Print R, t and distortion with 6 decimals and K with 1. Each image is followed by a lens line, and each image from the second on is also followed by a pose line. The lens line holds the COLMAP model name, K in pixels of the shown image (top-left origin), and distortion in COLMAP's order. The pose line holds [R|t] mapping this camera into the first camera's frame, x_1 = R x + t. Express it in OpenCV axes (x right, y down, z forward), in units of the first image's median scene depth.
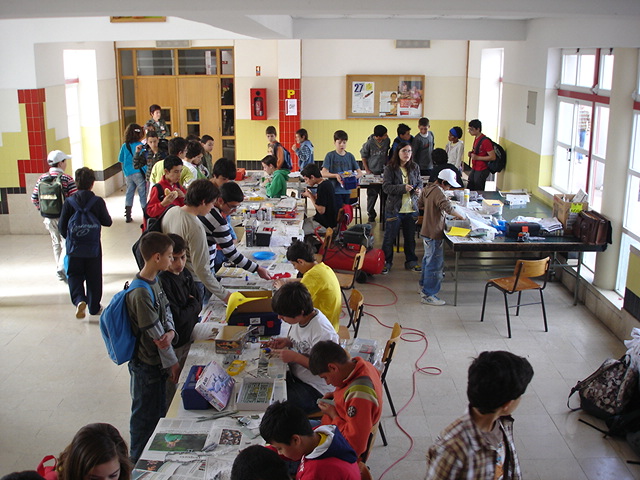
lens RADIAL K [[719.3, 0, 320.0], [0, 719.3, 240.0], [0, 0, 1]] dist [-0.061175, -0.156457]
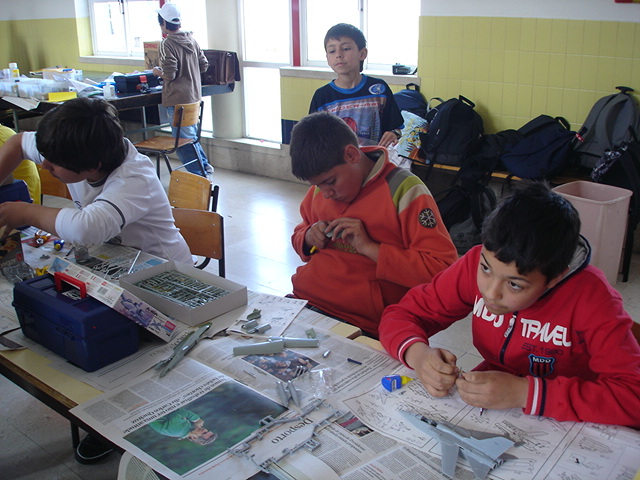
lens RADIAL K [[719.3, 0, 320.0], [0, 719.3, 240.0], [0, 0, 1]] dist [-0.061175, -0.156457]
pose [[0.644256, -0.260481, 0.719085, -0.199877], [0.208842, 0.964399, 0.162234, 0.070753], [-0.735744, 0.045655, 0.675719, 0.346773]]
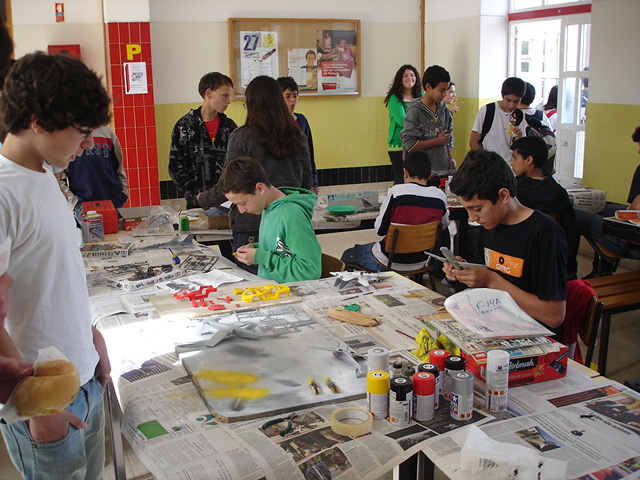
lens RADIAL K [[719.3, 0, 320.0], [0, 719.3, 240.0], [0, 0, 1]] dist [-0.061175, -0.156457]
pose [[0.927707, -0.099586, 0.359782, -0.215450], [0.110092, 0.993883, -0.008774, -0.098277], [-0.356707, 0.047749, 0.932995, 0.927928]]
